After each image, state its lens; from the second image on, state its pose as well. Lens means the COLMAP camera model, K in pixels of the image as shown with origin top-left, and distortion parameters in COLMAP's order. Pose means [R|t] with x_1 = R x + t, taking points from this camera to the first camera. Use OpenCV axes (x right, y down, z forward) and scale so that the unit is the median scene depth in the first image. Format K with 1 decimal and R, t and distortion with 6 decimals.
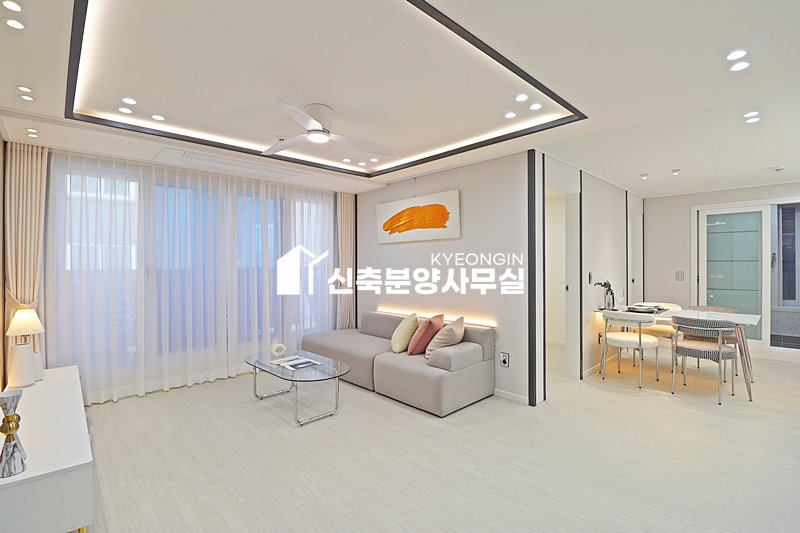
lens RADIAL K [[370.3, 0, 402.6], [0, 370.3, 262.8], [0, 0, 1]] dist [-0.000271, -0.013160]
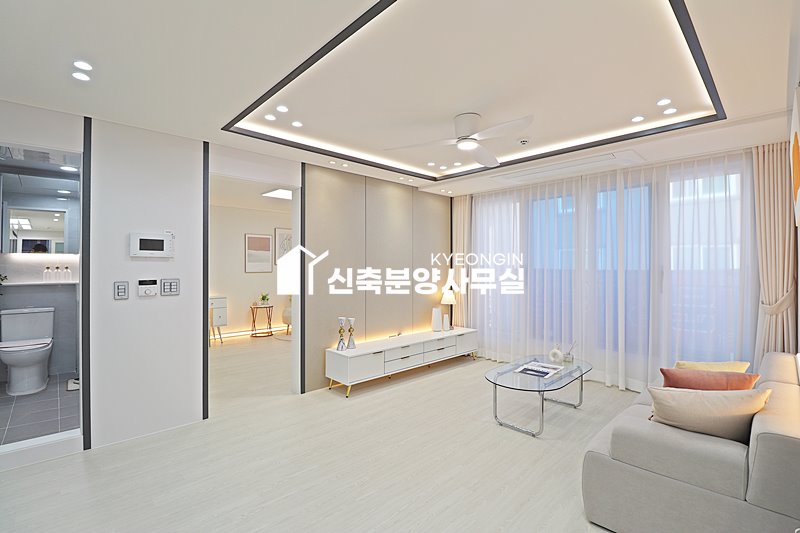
lens RADIAL K [[367.6, 0, 402.5], [0, 367.6, 262.5], [0, 0, 1]] dist [0.000067, -0.015372]
pose [[0.001463, -0.004863, -0.999987, 0.551039], [0.003265, 0.999983, -0.004858, 0.000288], [0.999994, -0.003258, 0.001479, 0.550136]]
